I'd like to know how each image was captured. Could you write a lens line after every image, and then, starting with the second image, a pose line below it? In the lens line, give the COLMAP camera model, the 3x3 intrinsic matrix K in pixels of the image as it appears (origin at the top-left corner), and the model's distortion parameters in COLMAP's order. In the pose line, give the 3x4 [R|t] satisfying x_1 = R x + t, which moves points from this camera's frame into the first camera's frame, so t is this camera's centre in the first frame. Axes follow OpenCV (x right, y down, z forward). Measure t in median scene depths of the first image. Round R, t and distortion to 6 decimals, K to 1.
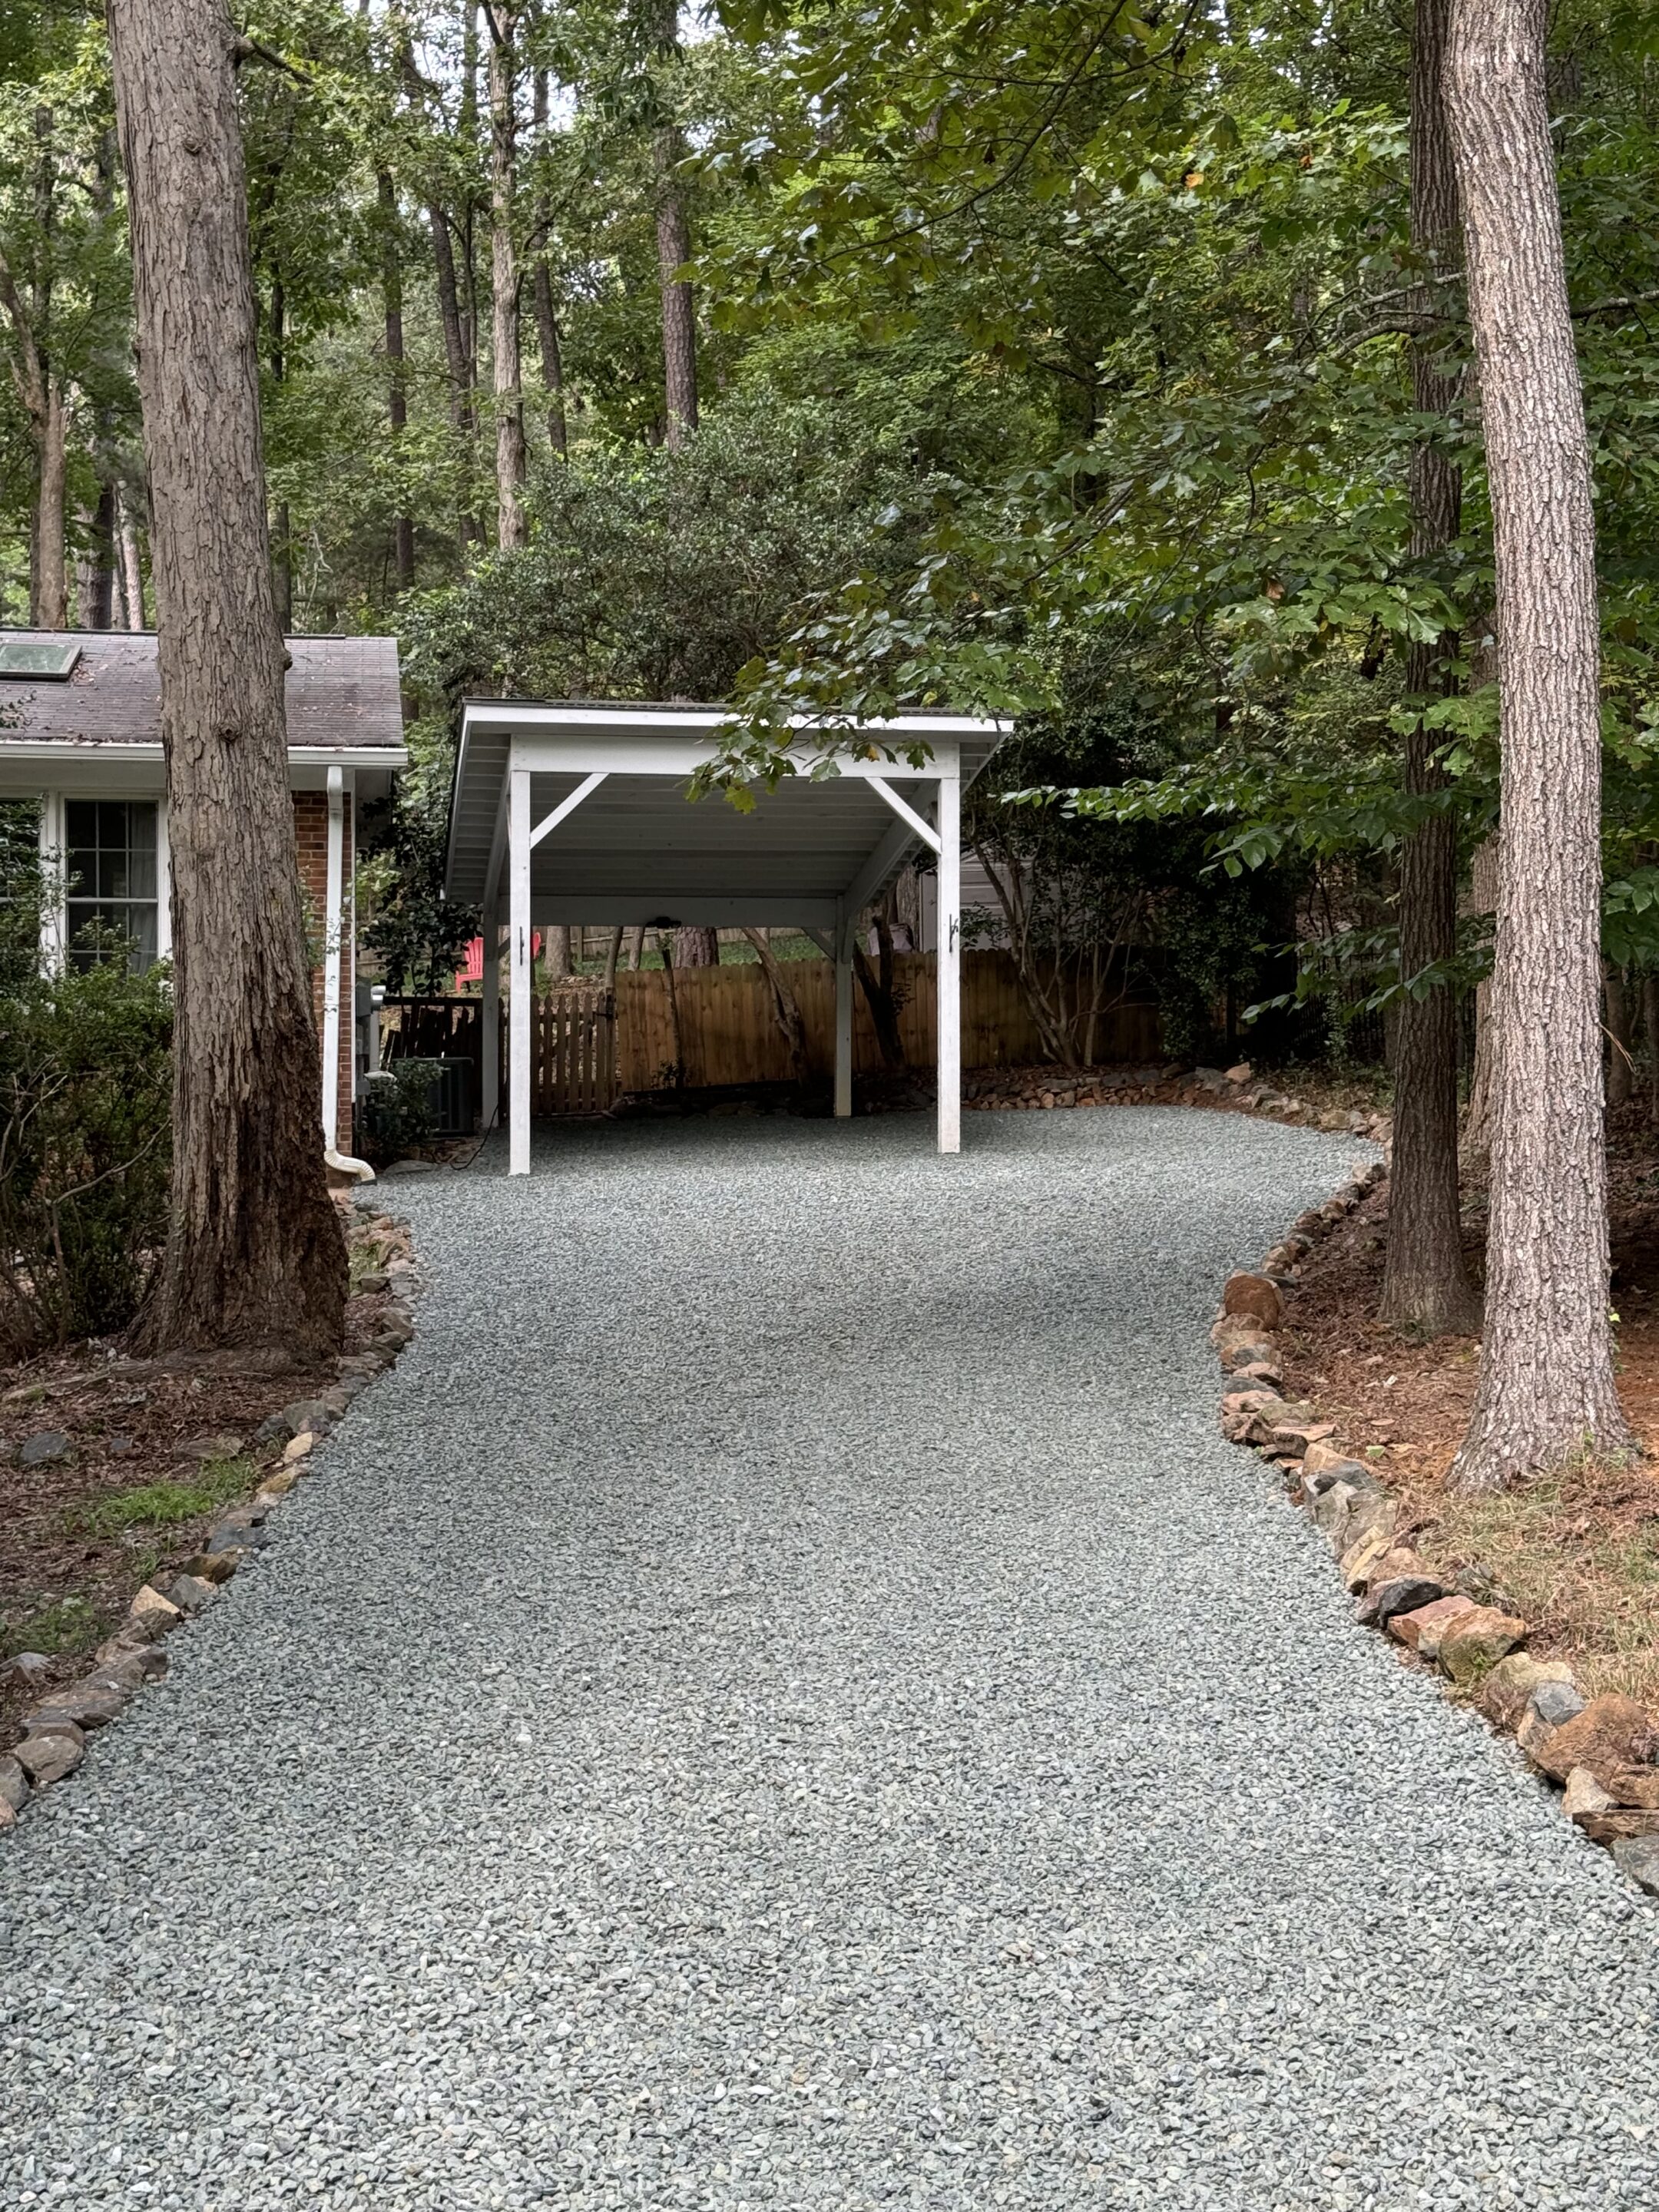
lens RADIAL K [[3124.8, 0, 818.8], [0, 3124.8, 1089.7], [0, 0, 1]] dist [0.062632, 0.000000]
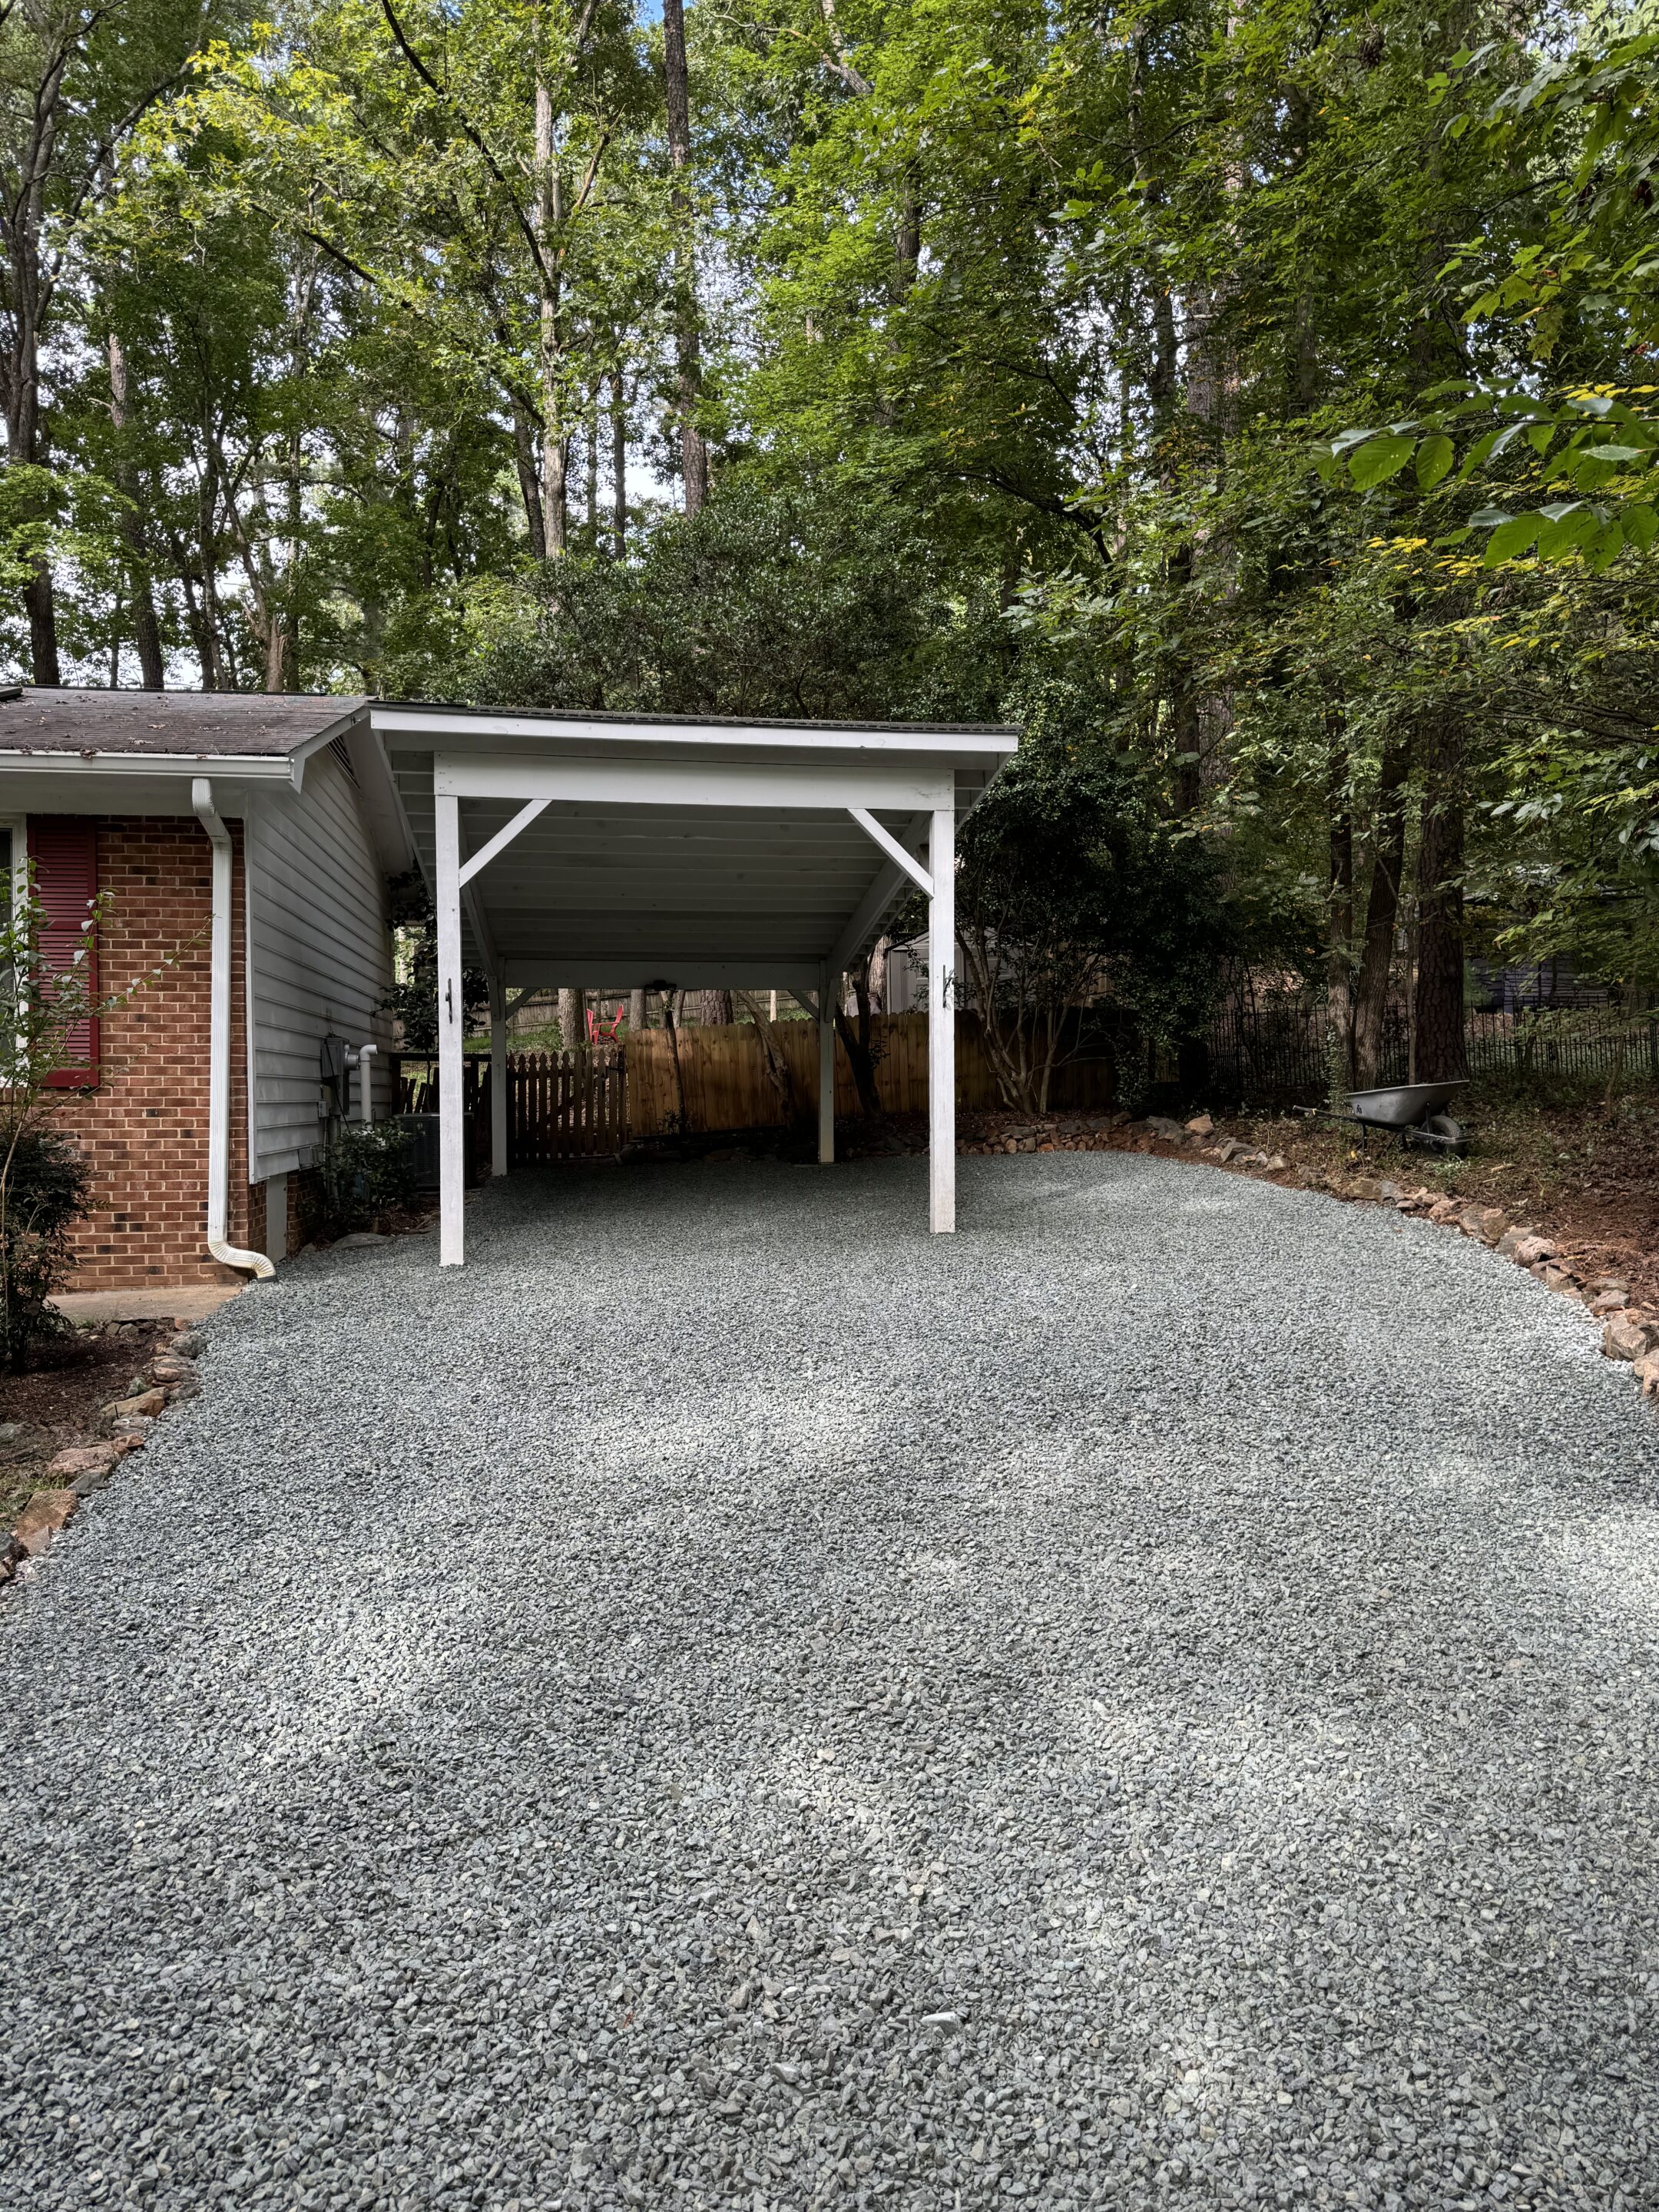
lens RADIAL K [[1562.4, 0, 819.4], [0, 1562.4, 1112.4], [0, 0, 1]] dist [0.075830, -0.063247]
pose [[0.999994, -0.003164, 0.001238, 0.006241], [0.003145, 0.999888, 0.014653, -0.022113], [-0.001284, -0.014649, 0.999892, 0.593173]]
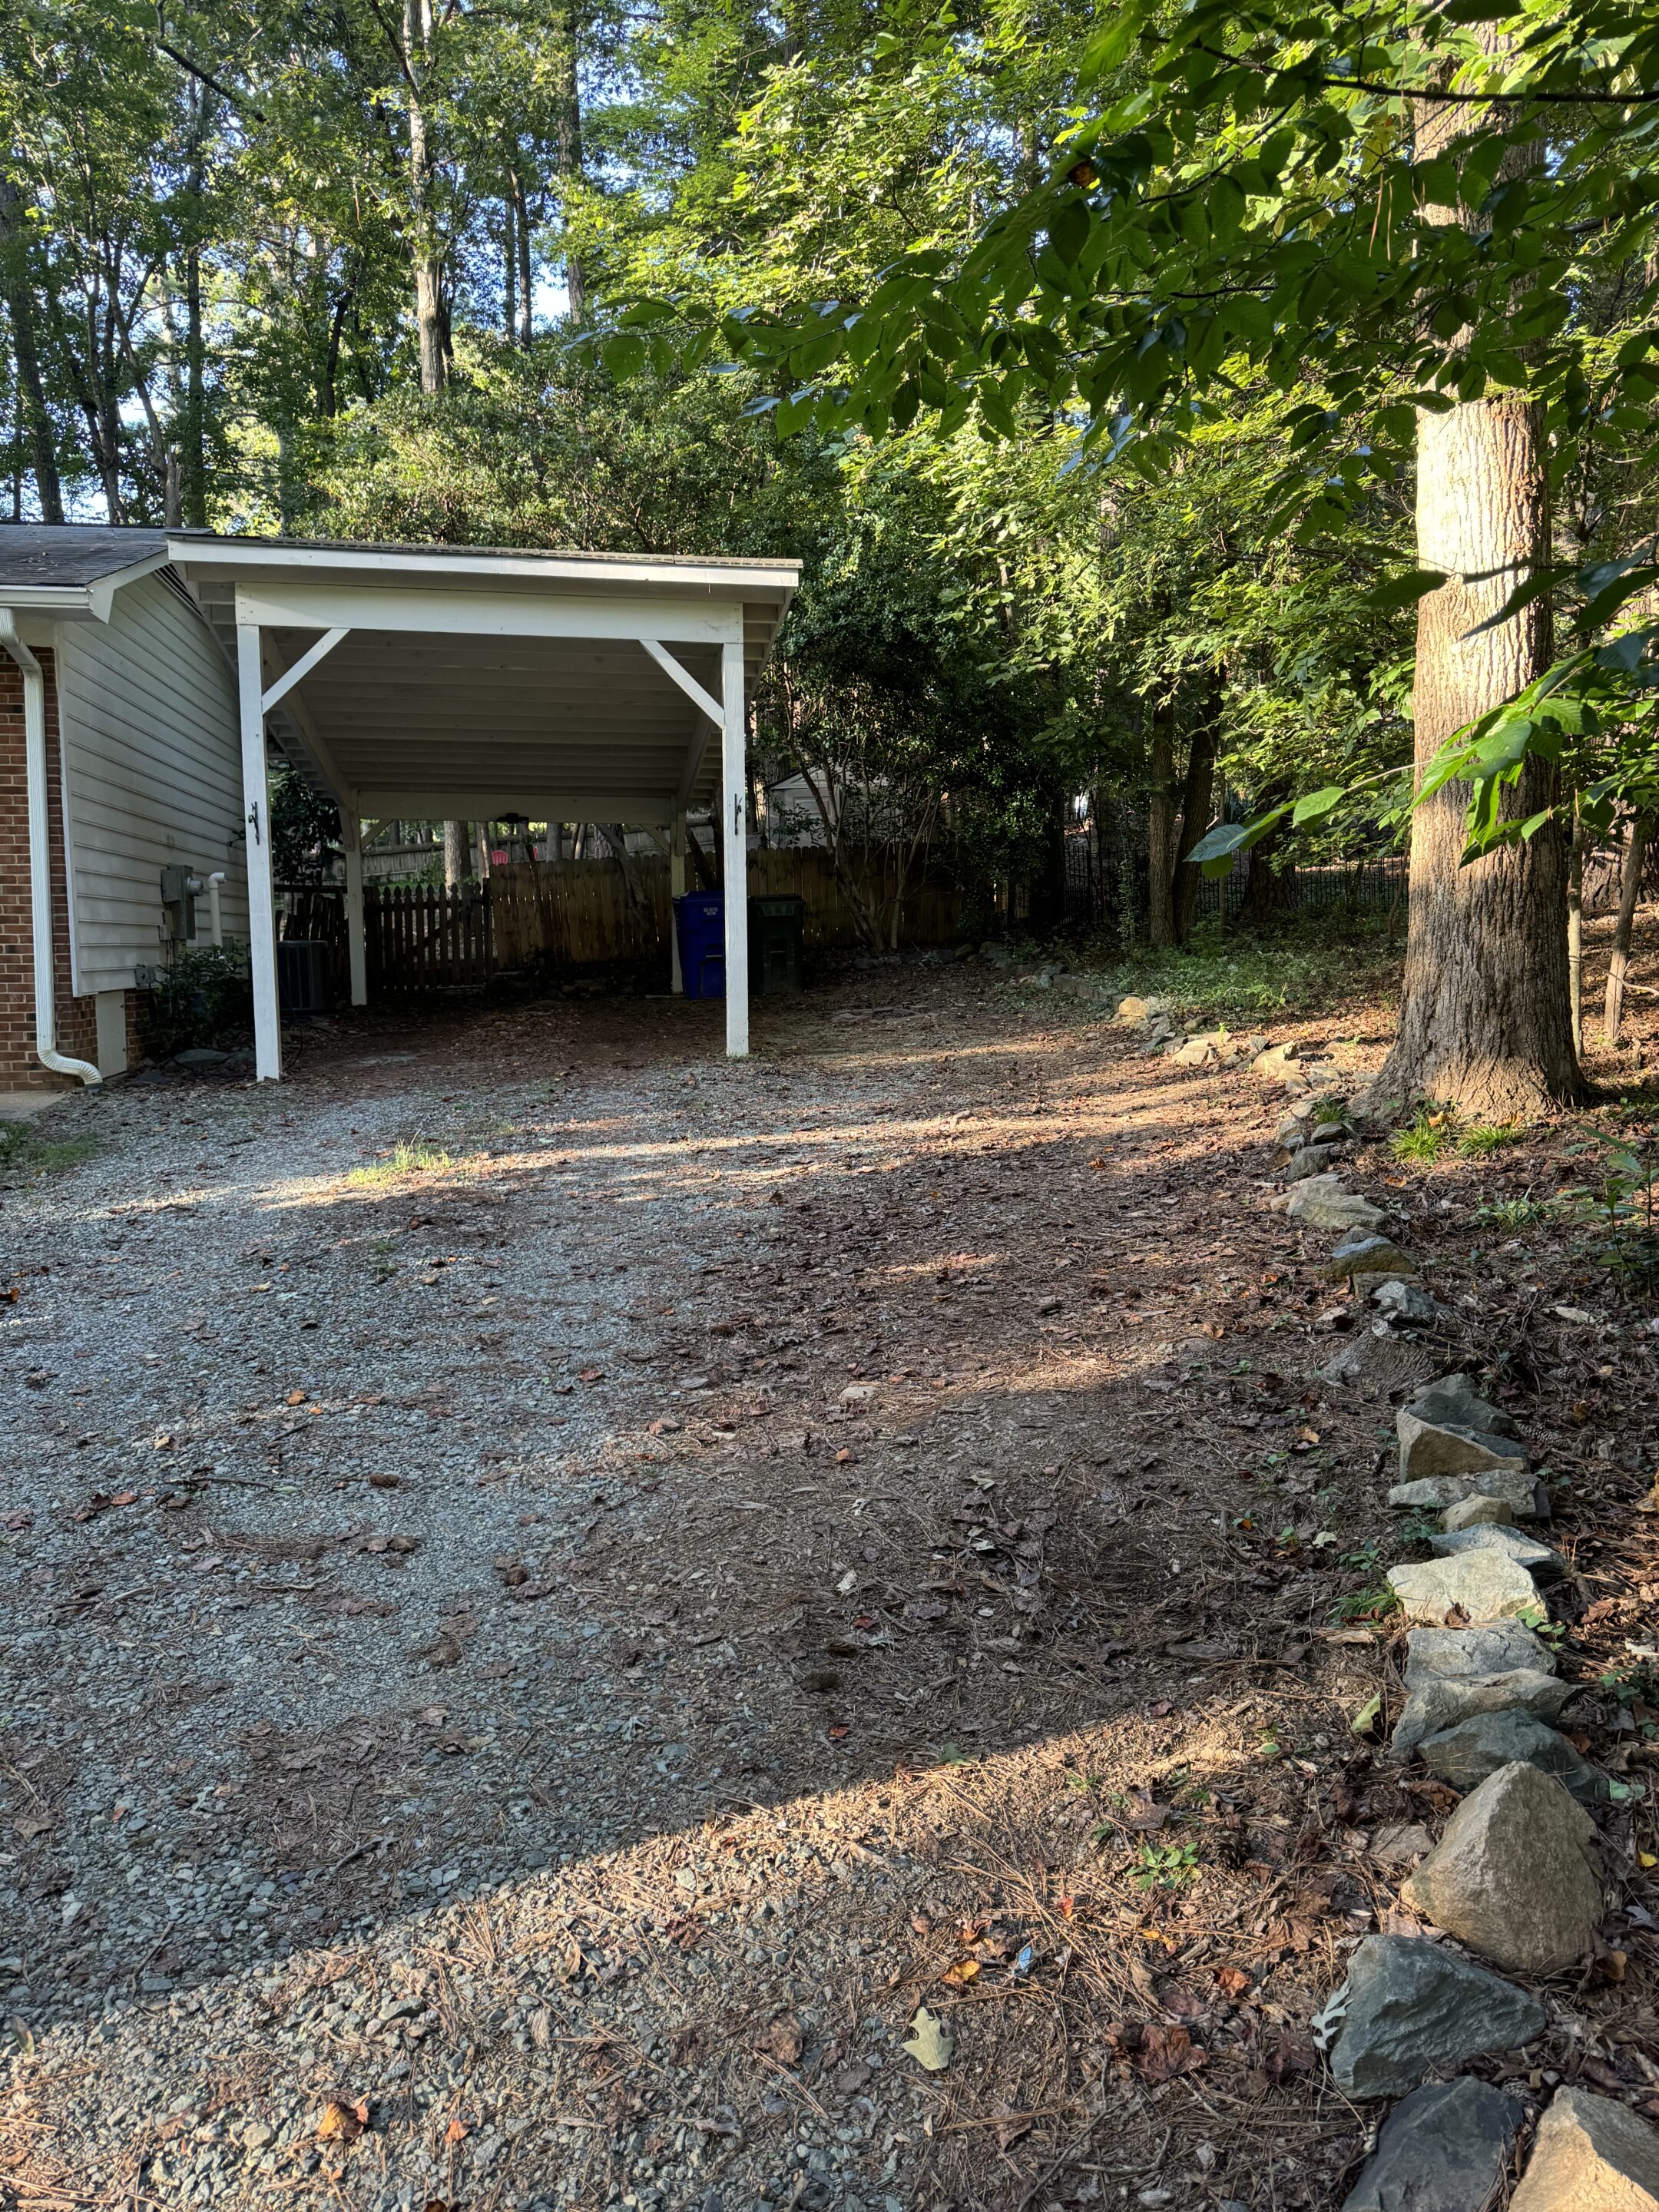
lens RADIAL K [[1562.4, 0, 788.5], [0, 1562.4, 1106.4], [0, 0, 1]] dist [0.075830, -0.063247]
pose [[0.999970, -0.003588, 0.006891, 0.057992], [0.002846, 0.994495, 0.104747, -0.012448], [-0.007229, -0.104724, 0.994475, 0.558322]]
